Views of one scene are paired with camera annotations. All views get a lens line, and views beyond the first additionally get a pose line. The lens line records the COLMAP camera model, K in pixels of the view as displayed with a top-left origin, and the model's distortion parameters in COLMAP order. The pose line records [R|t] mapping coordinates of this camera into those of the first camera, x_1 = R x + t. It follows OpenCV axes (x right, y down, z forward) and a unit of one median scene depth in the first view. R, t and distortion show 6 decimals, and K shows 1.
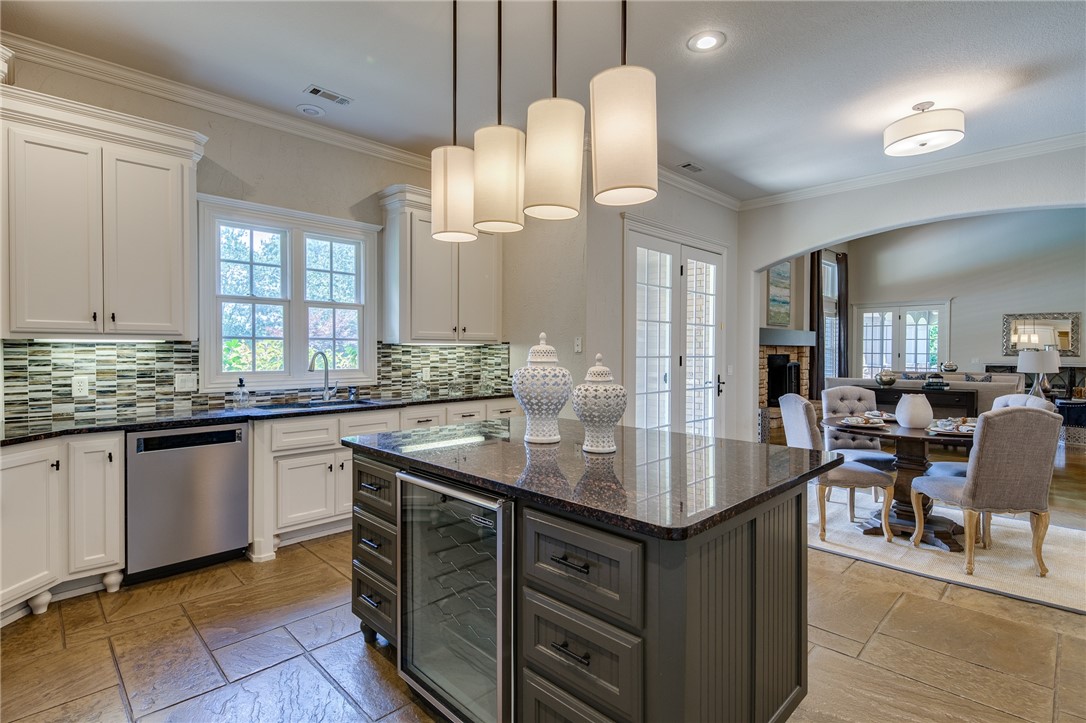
lens RADIAL K [[533.7, 0, 531.6], [0, 533.7, 357.8], [0, 0, 1]] dist [0.001055, 0.000066]
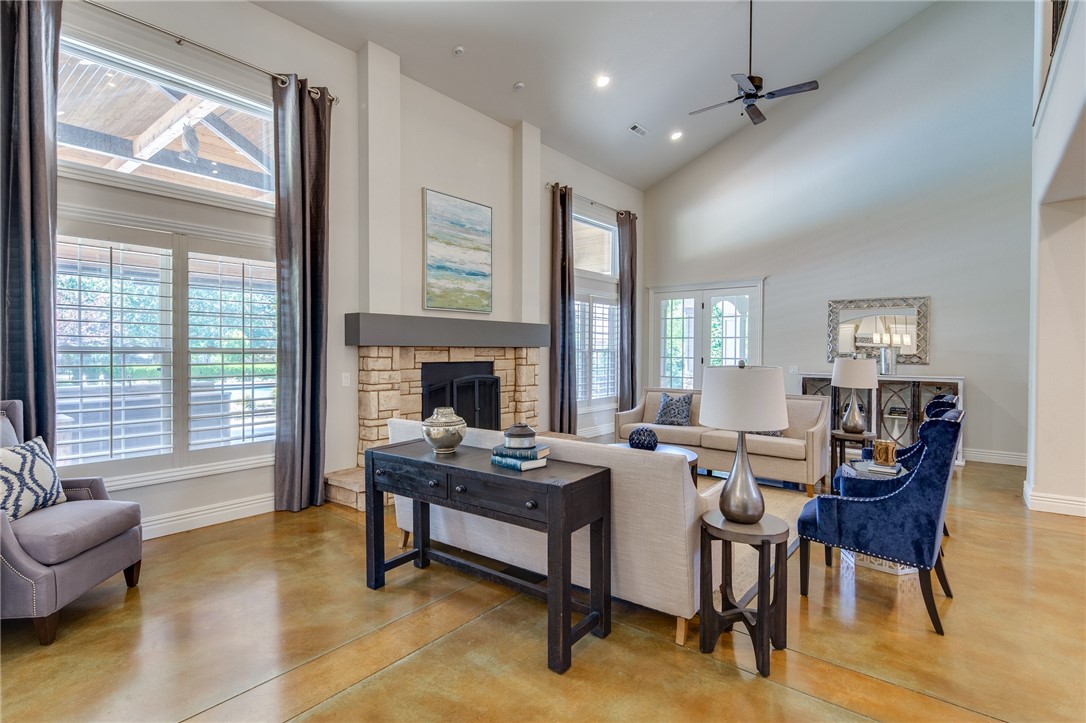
lens RADIAL K [[541.1, 0, 529.2], [0, 541.1, 351.4], [0, 0, 1]] dist [-0.002906, -0.000954]
pose [[0.993914, 0.002170, 0.110141, 0.468440], [-0.000924, 0.999935, -0.011361, -0.010549], [-0.110159, 0.011190, 0.993851, 0.398396]]
